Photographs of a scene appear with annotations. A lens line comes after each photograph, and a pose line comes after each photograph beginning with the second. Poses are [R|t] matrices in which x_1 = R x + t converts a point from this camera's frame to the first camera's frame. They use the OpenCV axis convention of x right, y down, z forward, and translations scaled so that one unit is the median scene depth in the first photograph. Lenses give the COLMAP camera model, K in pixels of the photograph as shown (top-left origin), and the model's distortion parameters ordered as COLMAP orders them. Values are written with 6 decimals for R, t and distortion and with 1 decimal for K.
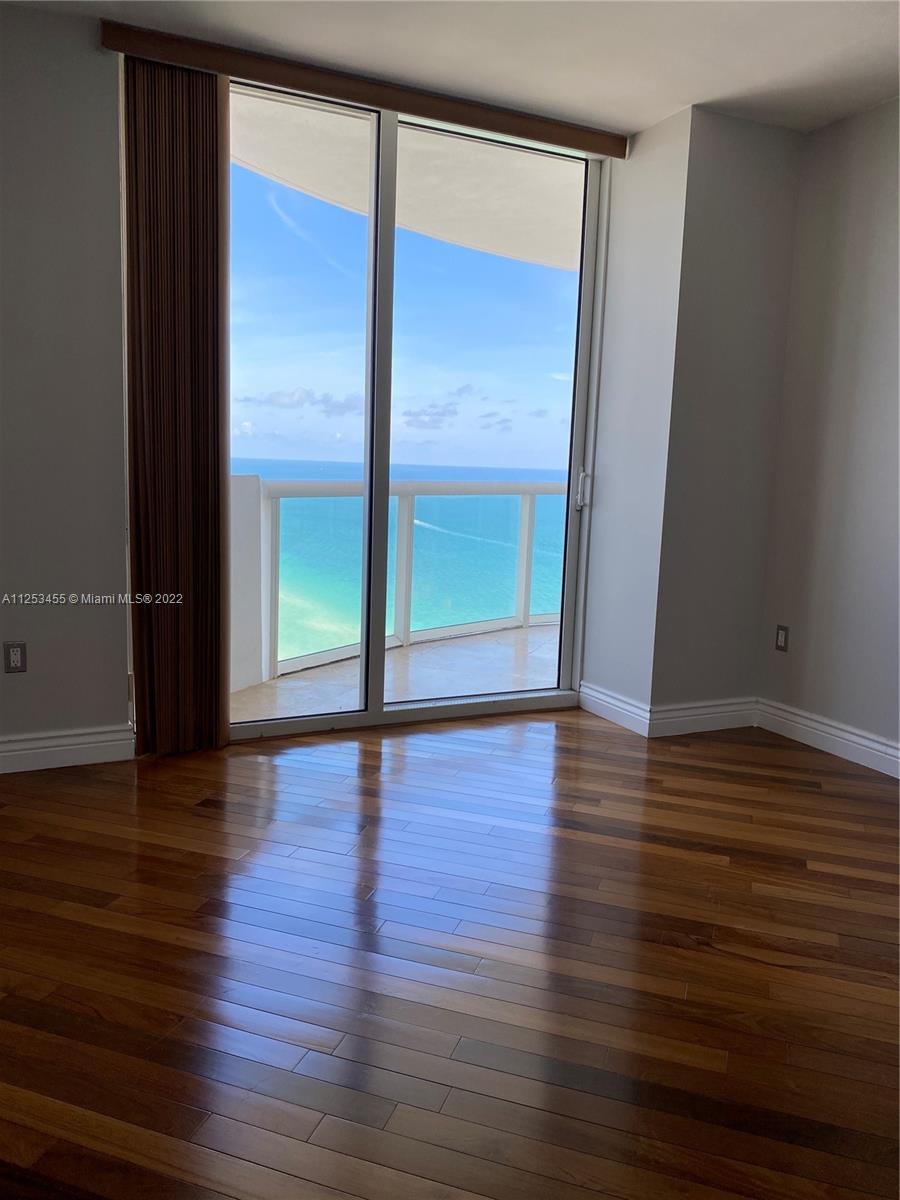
lens RADIAL K [[897.1, 0, 454.8], [0, 897.1, 595.7], [0, 0, 1]] dist [0.023852, -0.041022]
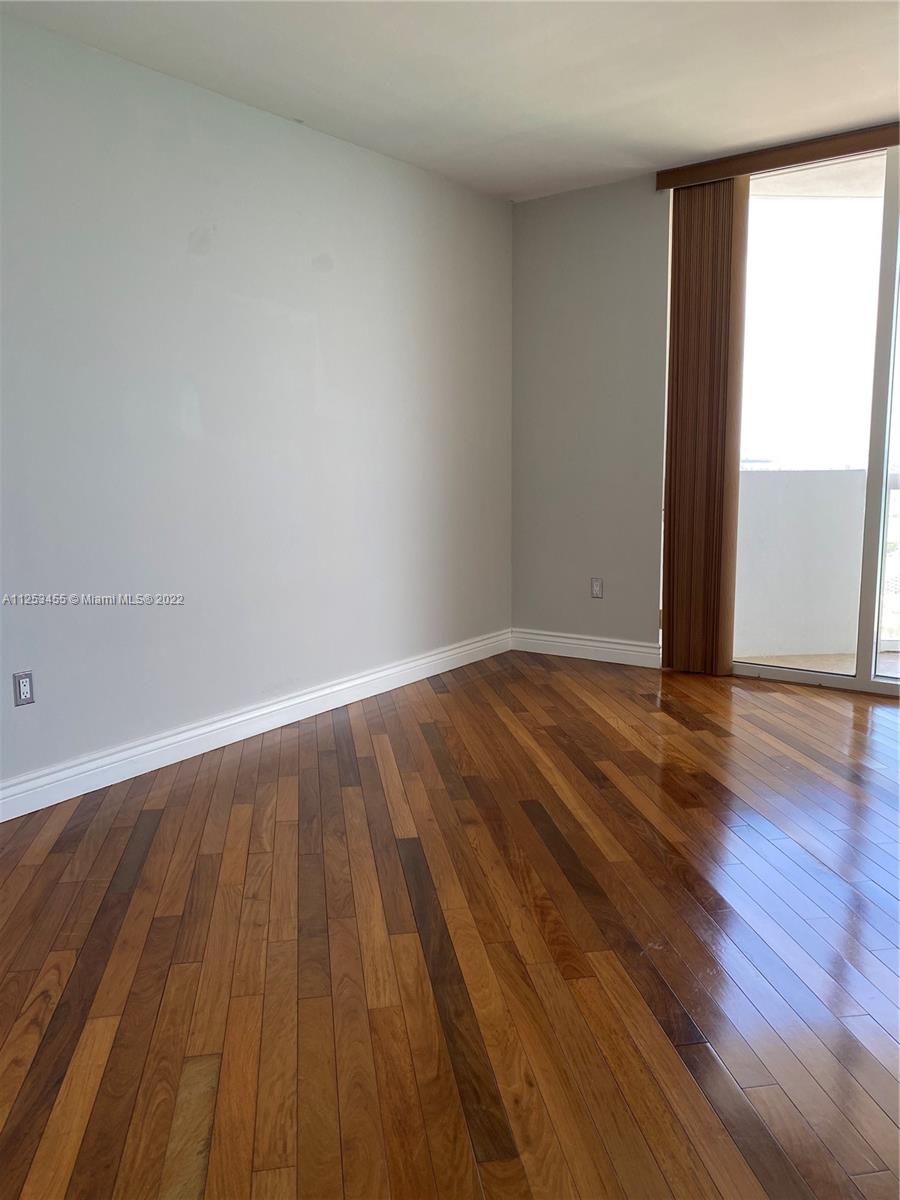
lens RADIAL K [[897.1, 0, 442.3], [0, 897.1, 604.2], [0, 0, 1]] dist [0.023852, -0.041022]
pose [[0.444027, 0.111403, -0.889061, 0.708974], [-0.095255, 0.992487, 0.076789, 0.000027], [0.890936, 0.050591, 0.451302, 0.023037]]
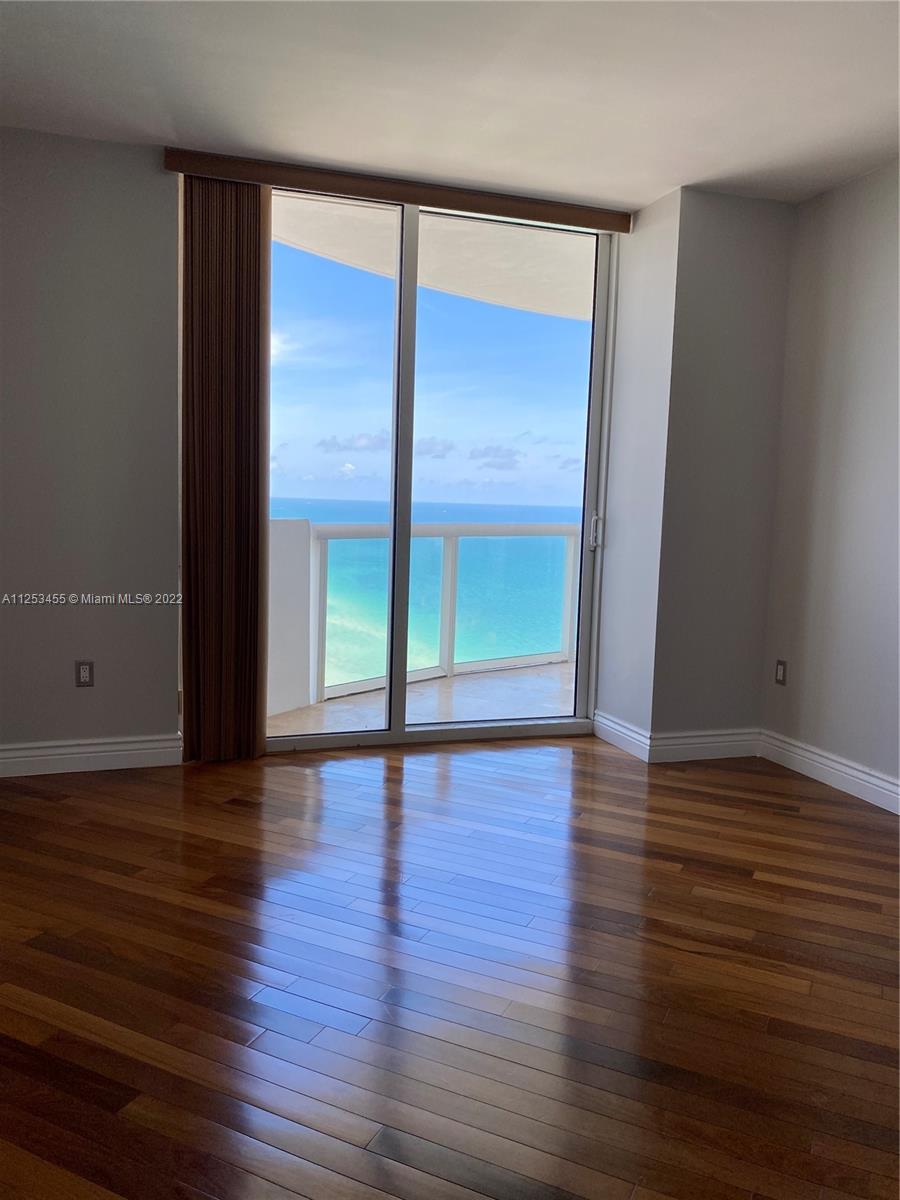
lens RADIAL K [[897.1, 0, 447.3], [0, 897.1, 597.1], [0, 0, 1]] dist [0.023852, -0.041022]
pose [[0.992672, 0.008115, -0.120568, 0.111962], [-0.013152, 0.999071, -0.041038, 0.008494], [0.120123, 0.042323, 0.991856, -0.107999]]
